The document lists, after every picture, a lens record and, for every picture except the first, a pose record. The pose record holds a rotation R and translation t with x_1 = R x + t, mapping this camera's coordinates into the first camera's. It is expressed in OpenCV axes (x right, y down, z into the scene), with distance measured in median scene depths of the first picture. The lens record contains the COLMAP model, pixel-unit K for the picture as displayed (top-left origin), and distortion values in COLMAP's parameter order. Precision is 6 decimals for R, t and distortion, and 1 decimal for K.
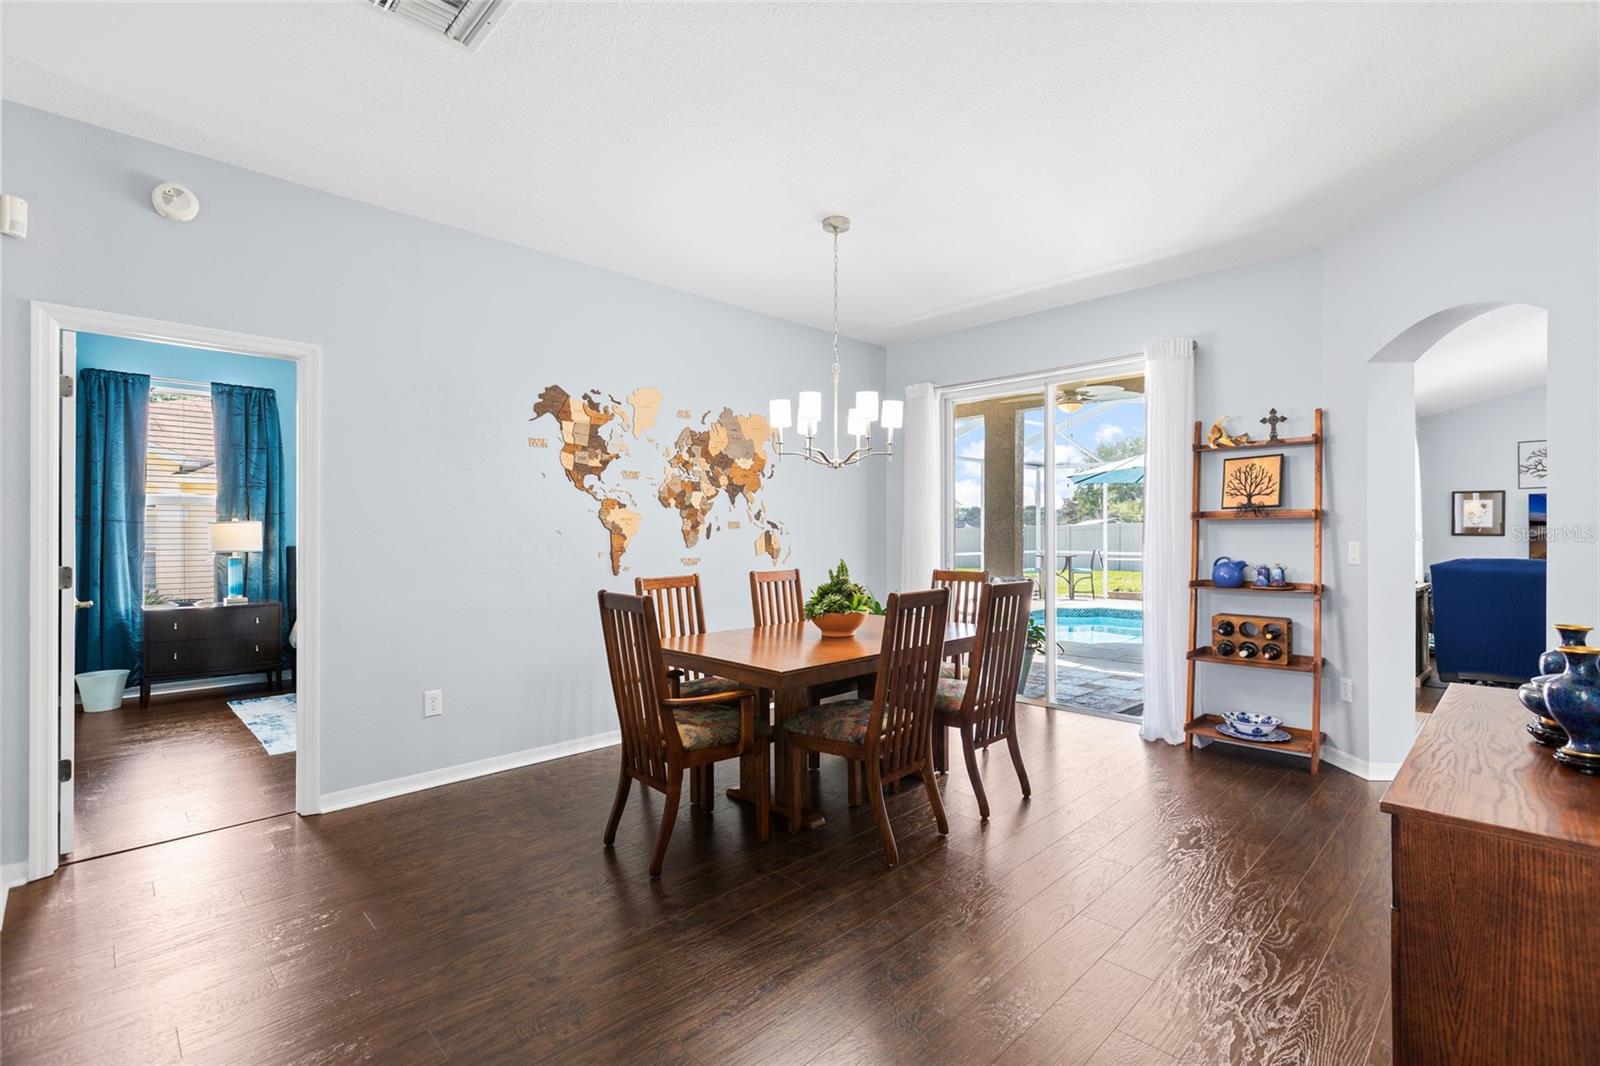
lens RADIAL K [[725.8, 0, 813.3], [0, 725.8, 528.0], [0, 0, 1]] dist [0.010173, -0.000886]
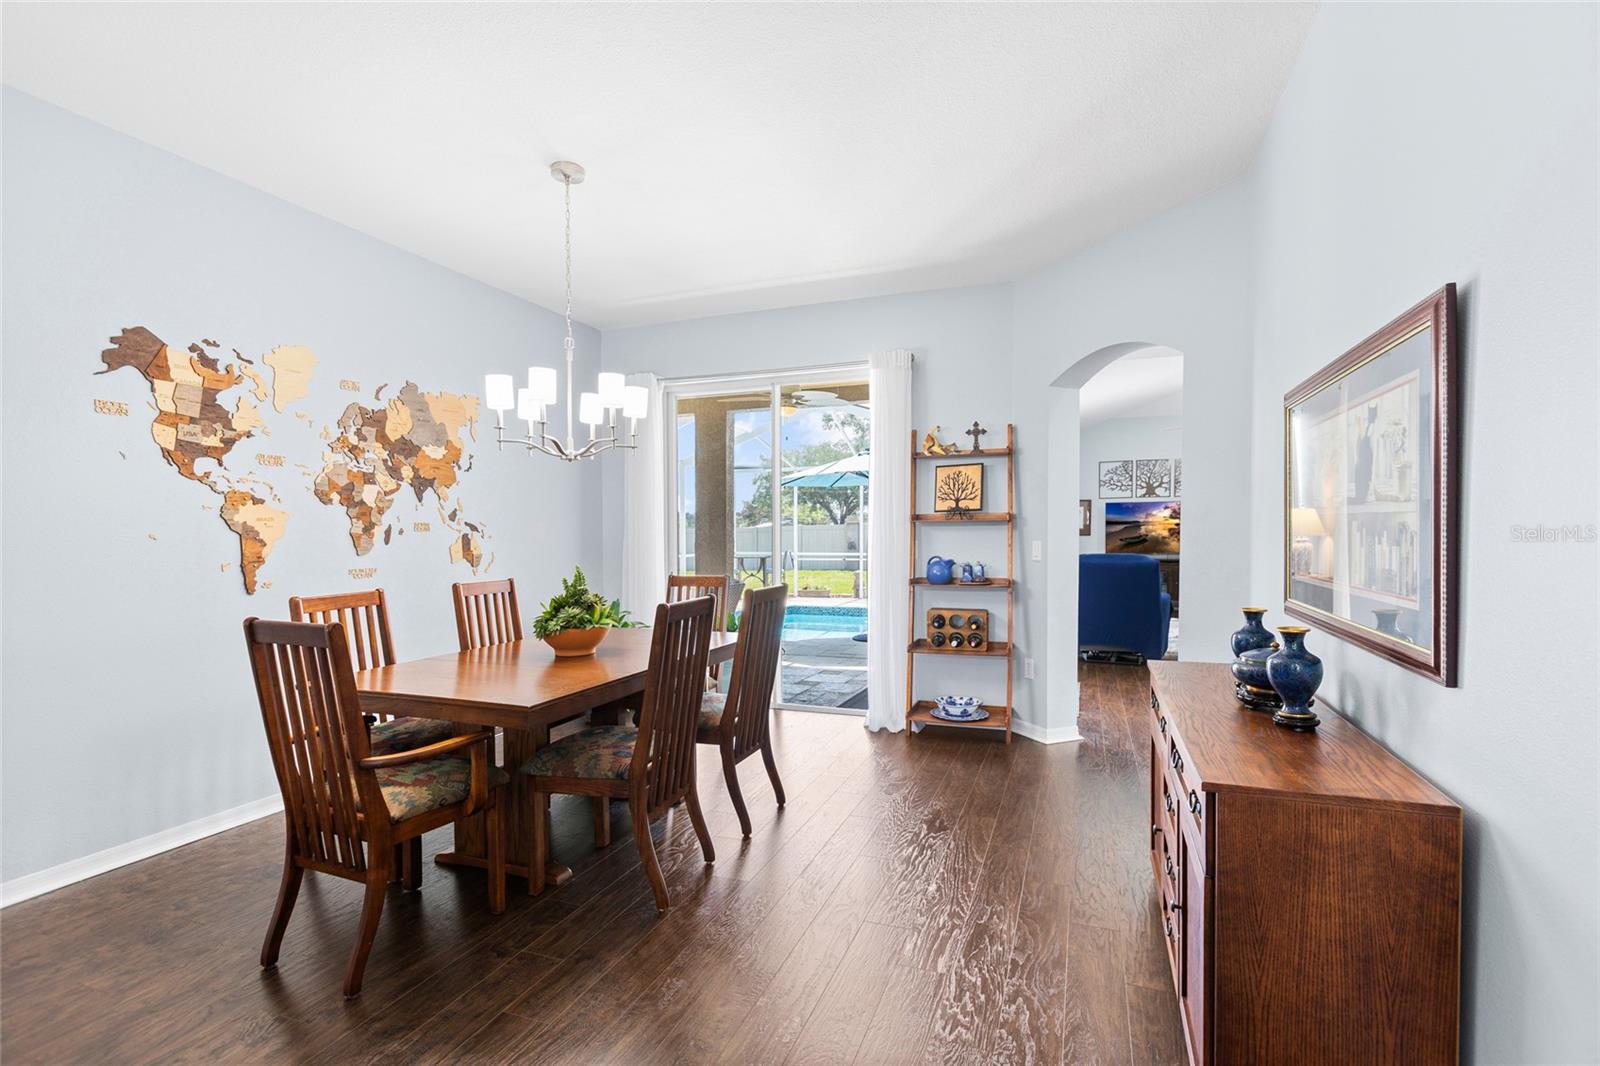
lens RADIAL K [[725.8, 0, 800.4], [0, 725.8, 550.5], [0, 0, 1]] dist [0.010173, -0.000886]
pose [[0.911073, -0.013885, 0.412012, -0.071476], [0.002517, 0.999601, 0.028123, 0.000215], [-0.412238, -0.024585, 0.910744, 0.095503]]
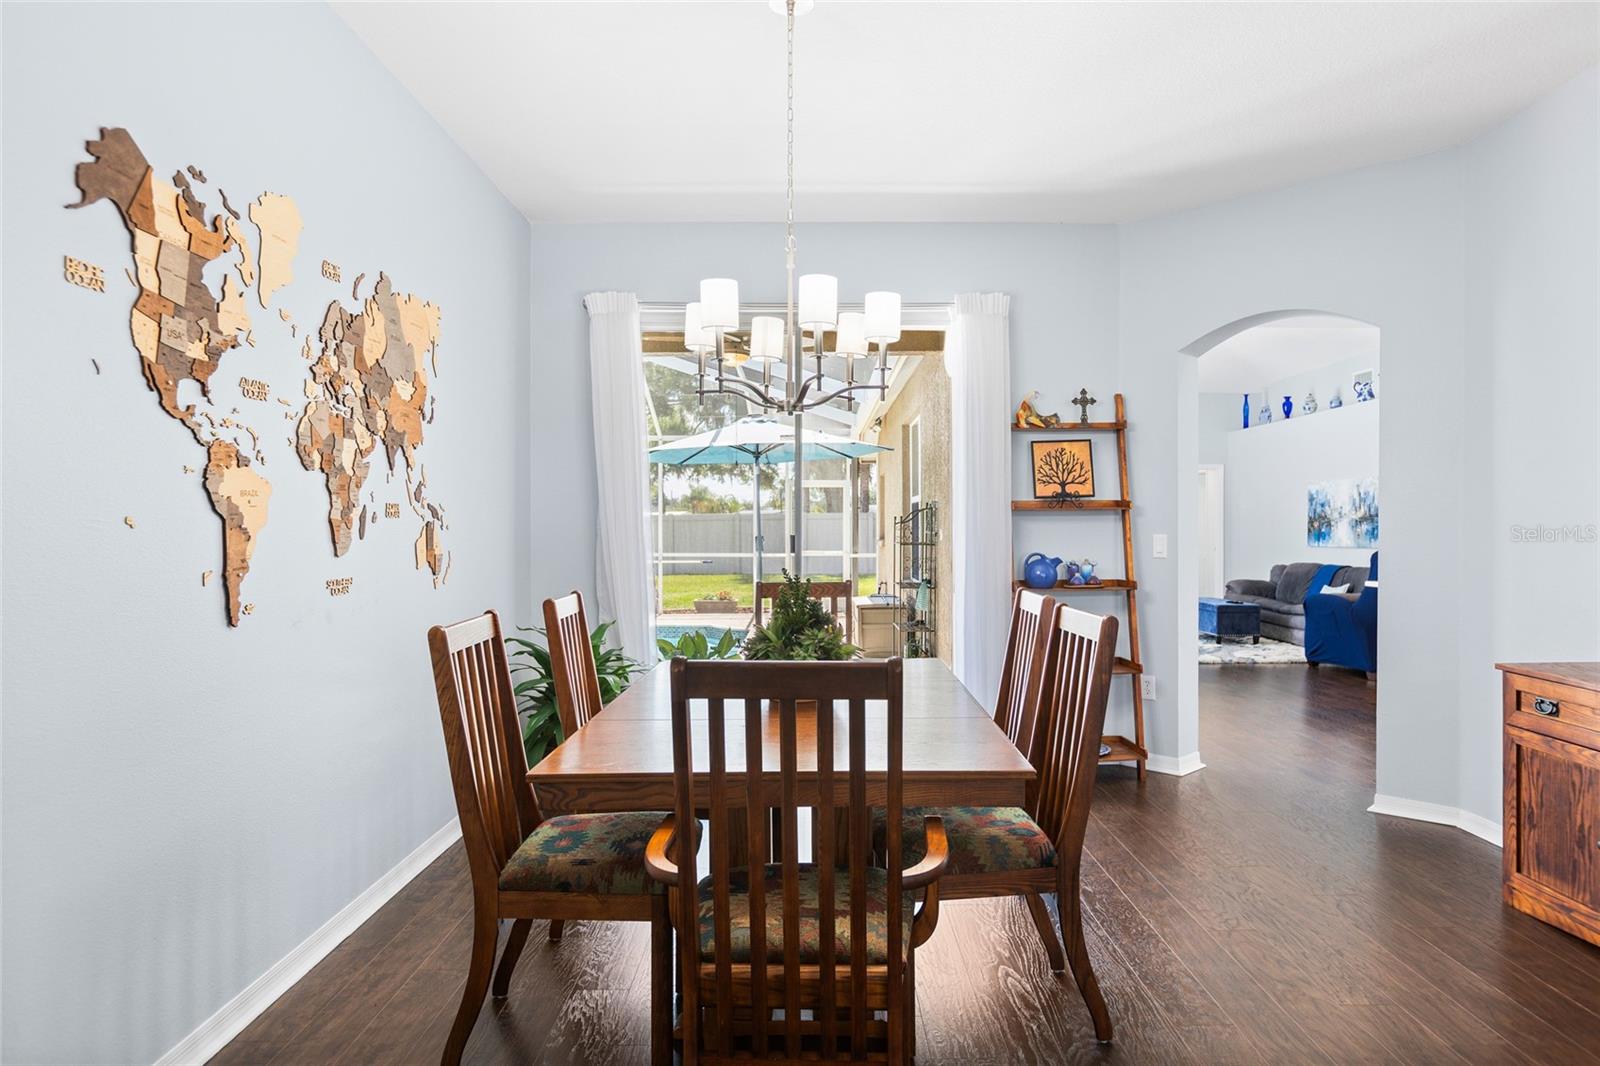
lens RADIAL K [[956.3, 0, 783.8], [0, 956.3, 527.2], [0, 0, 1]] dist [0.000351, 0.000941]
pose [[0.702878, -0.000653, 0.711310, -0.475270], [-0.001517, 0.999996, 0.002416, 0.006415], [-0.711309, -0.002777, 0.702874, 0.421795]]
